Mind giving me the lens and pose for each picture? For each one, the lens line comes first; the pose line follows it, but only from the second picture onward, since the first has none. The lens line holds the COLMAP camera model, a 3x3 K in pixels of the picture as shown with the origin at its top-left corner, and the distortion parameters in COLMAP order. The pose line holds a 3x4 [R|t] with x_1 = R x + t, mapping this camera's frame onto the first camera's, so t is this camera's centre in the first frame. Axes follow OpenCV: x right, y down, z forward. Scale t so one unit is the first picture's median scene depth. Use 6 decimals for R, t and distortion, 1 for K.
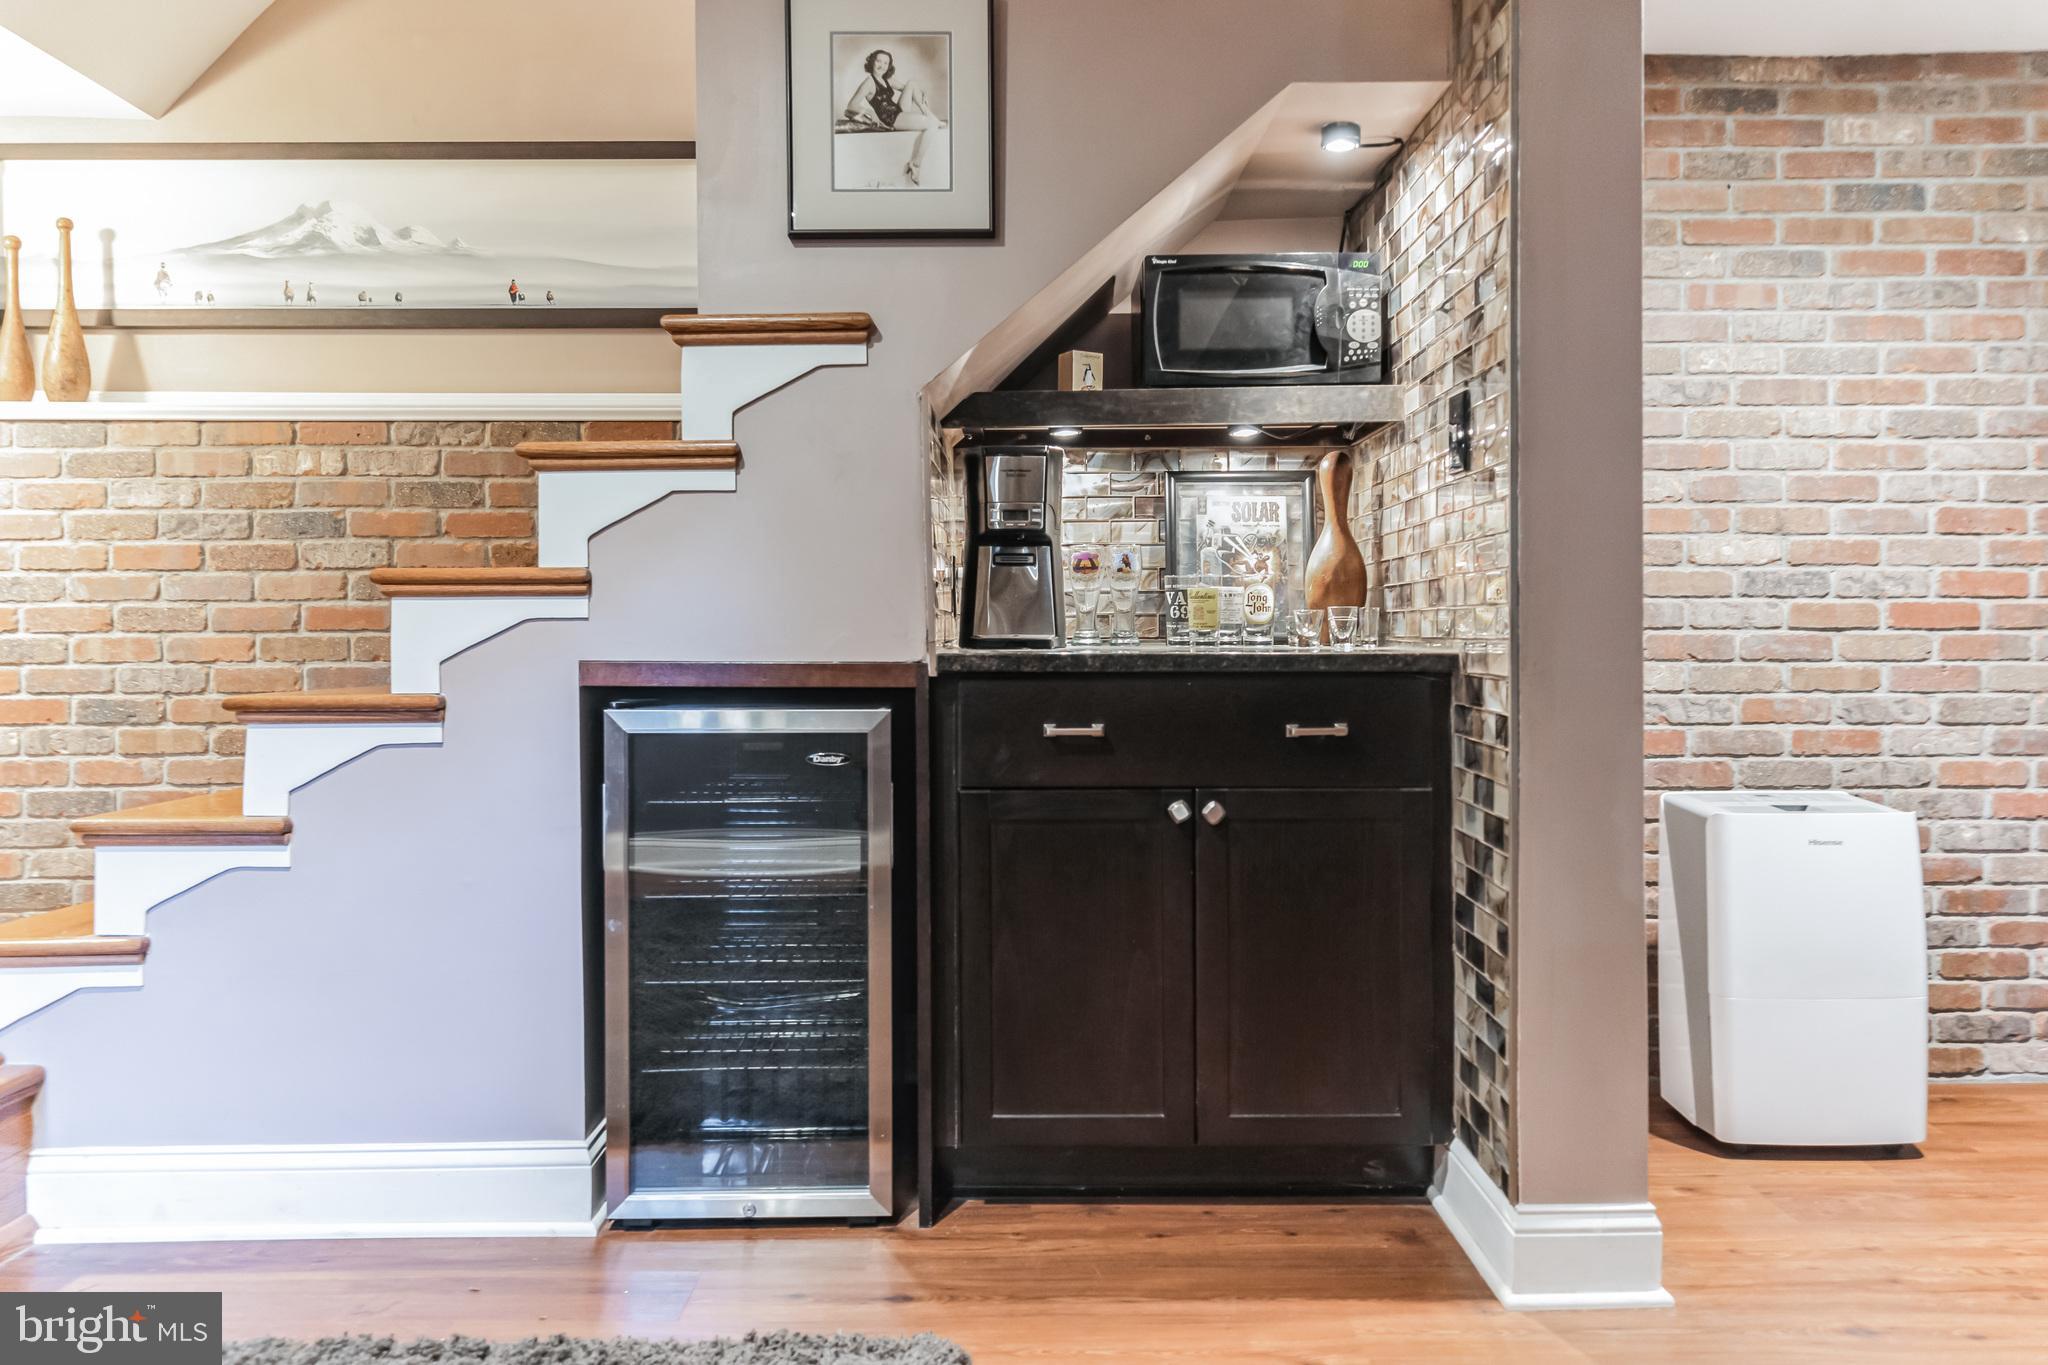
lens RADIAL K [[1398.2, 0, 1032.0], [0, 1398.2, 644.0], [0, 0, 1]] dist [0.000446, 0.000514]
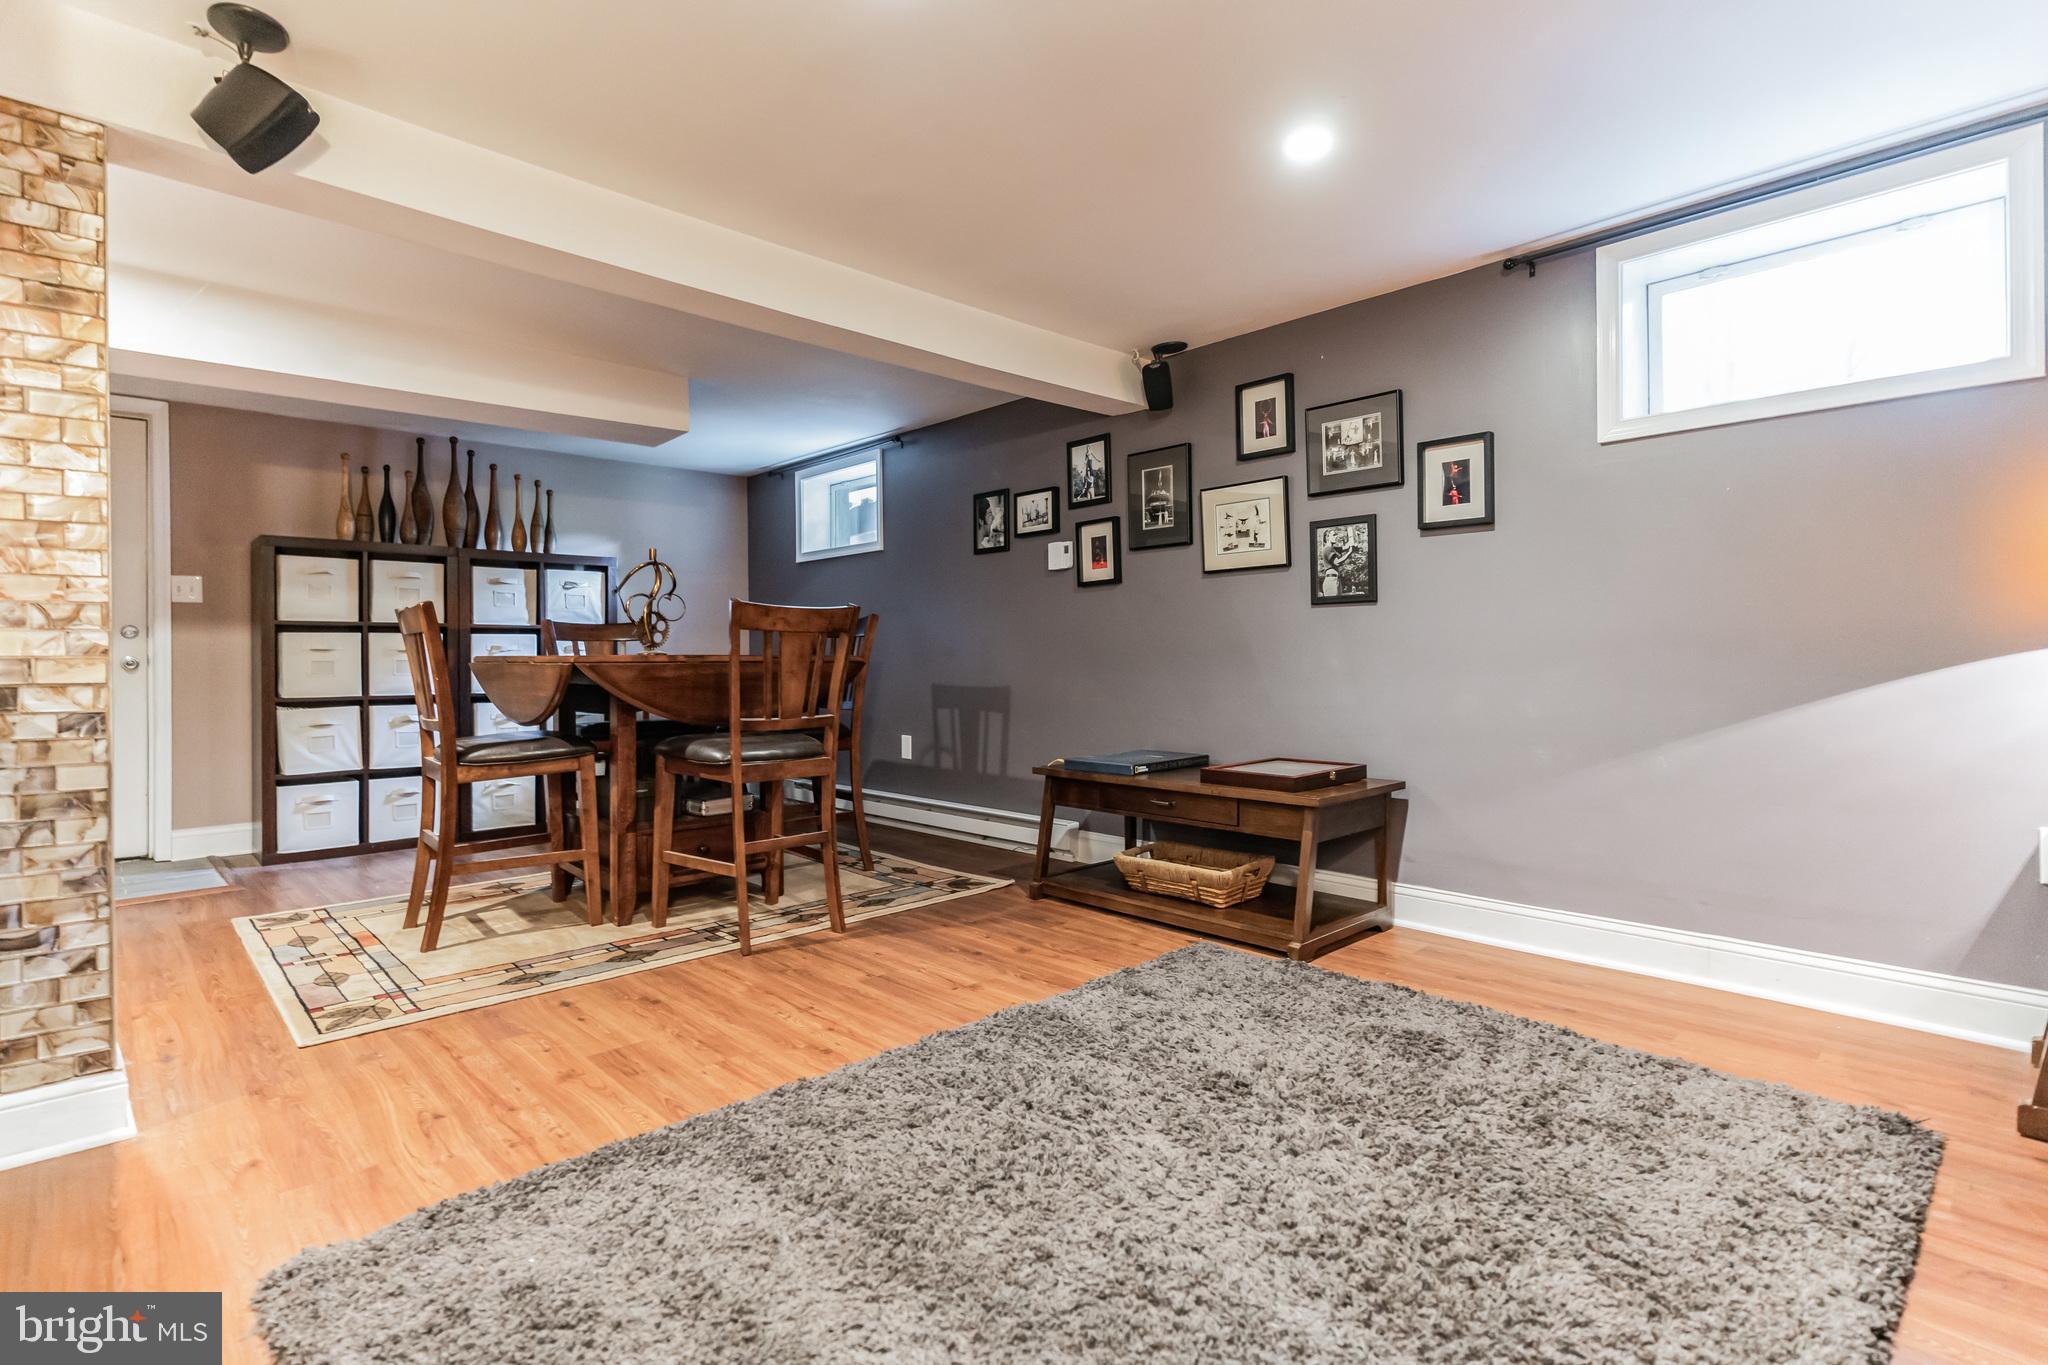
lens RADIAL K [[974.8, 0, 1019.9], [0, 974.8, 655.1], [0, 0, 1]] dist [-0.001226, 0.000805]
pose [[-0.685959, 0.013098, 0.727522, -0.658670], [0.019735, 0.999805, 0.000607, 0.009516], [-0.727372, 0.014774, -0.686084, 0.684531]]
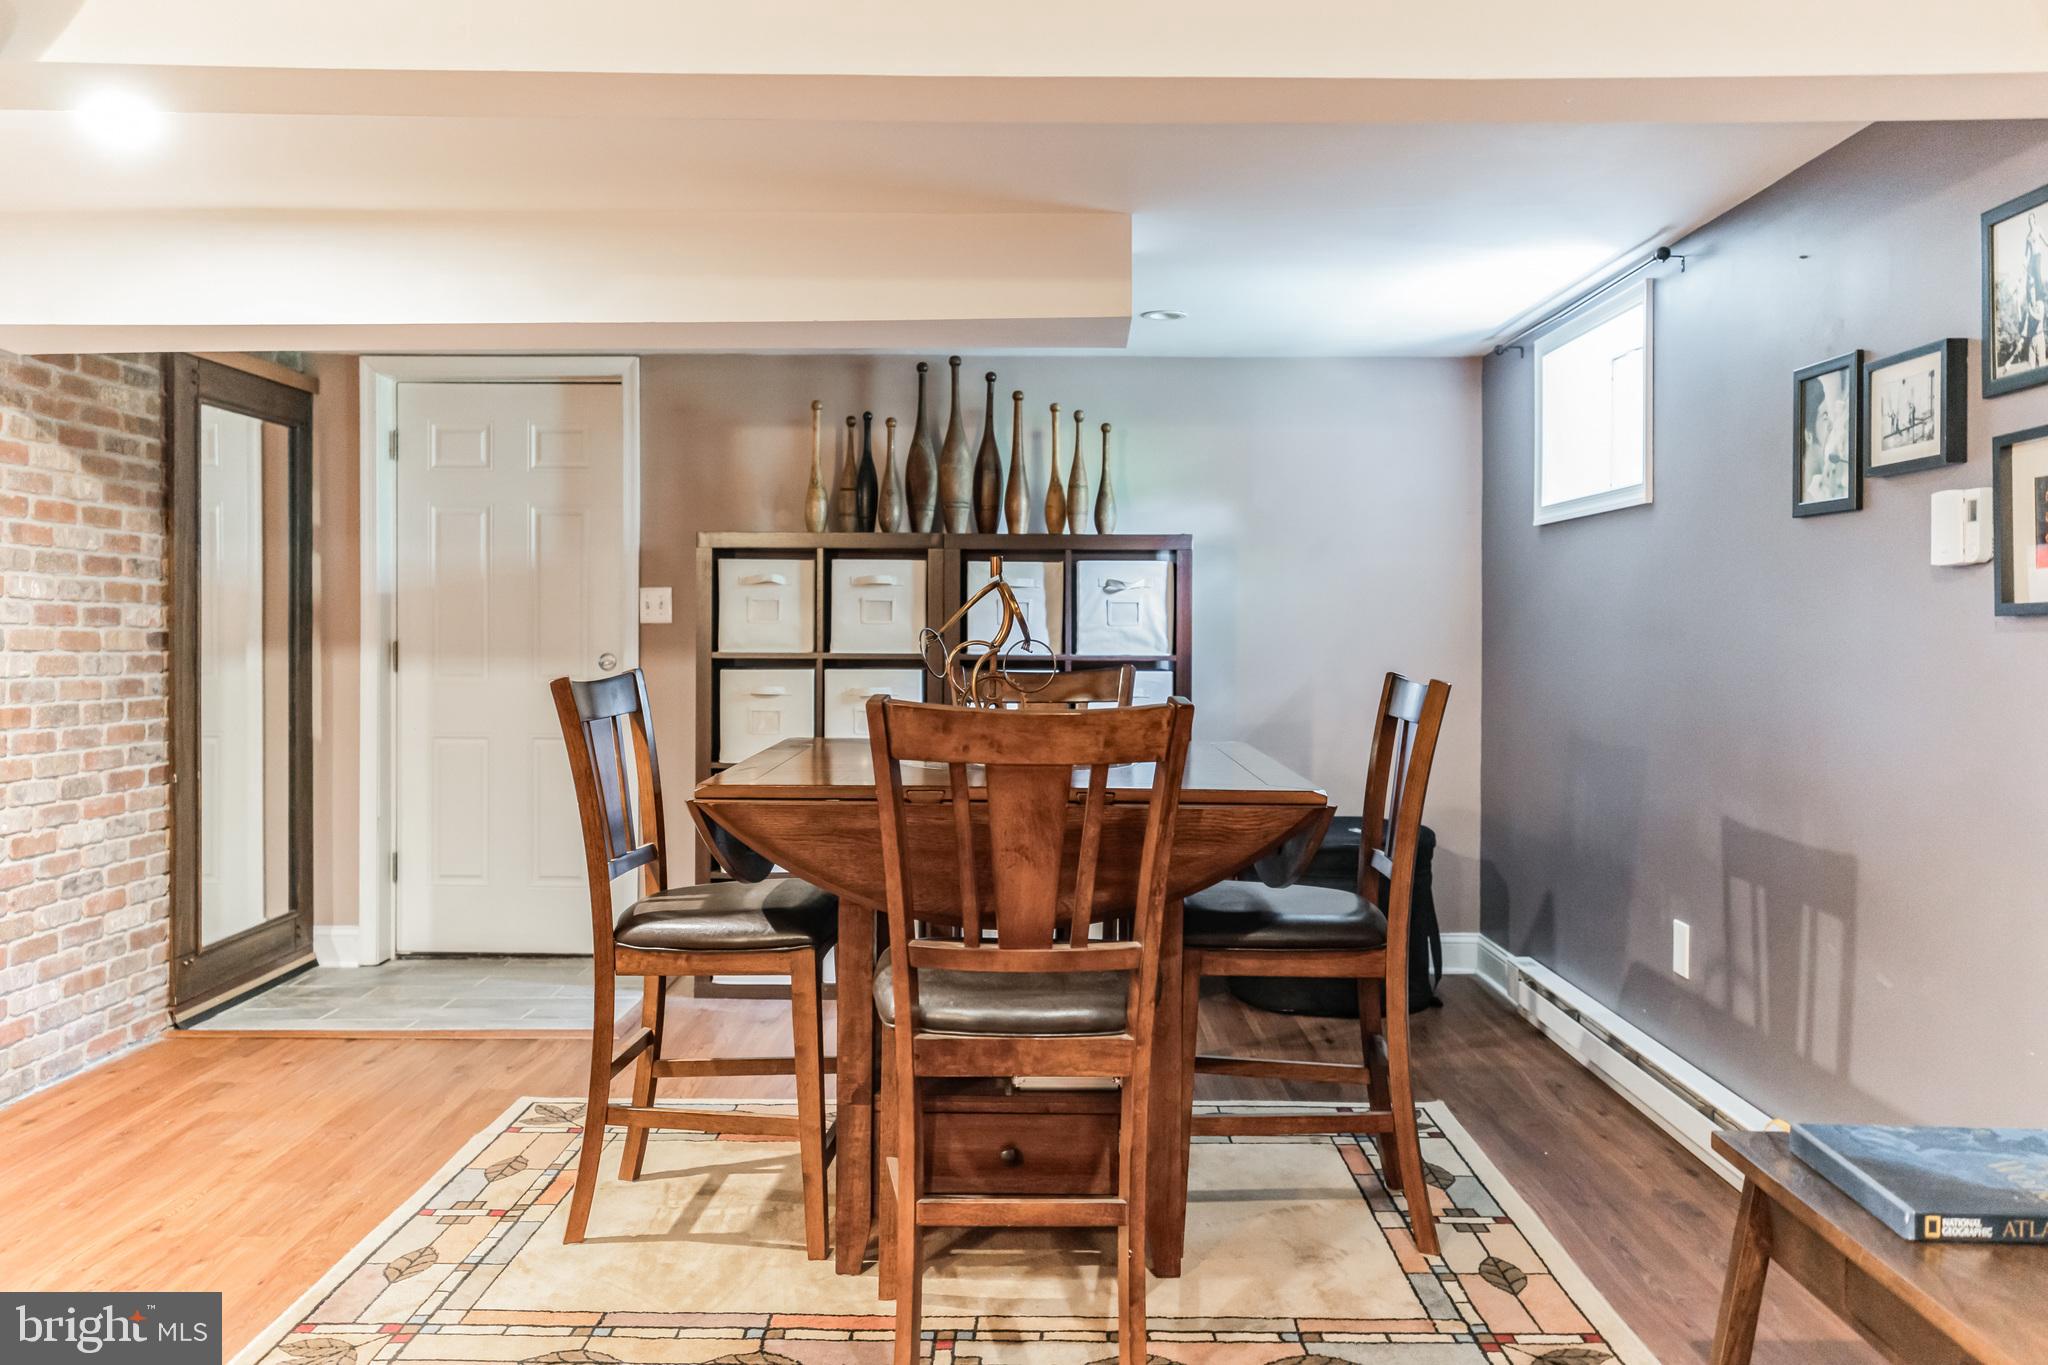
lens RADIAL K [[1611.5, 0, 1027.4], [0, 1611.5, 633.6], [0, 0, 1]] dist [0.001212, -0.003864]
pose [[0.009814, 0.000498, 0.999952, -0.519233], [0.006555, 0.999978, -0.000562, -0.086256], [-0.999930, 0.006560, 0.009810, 0.111518]]
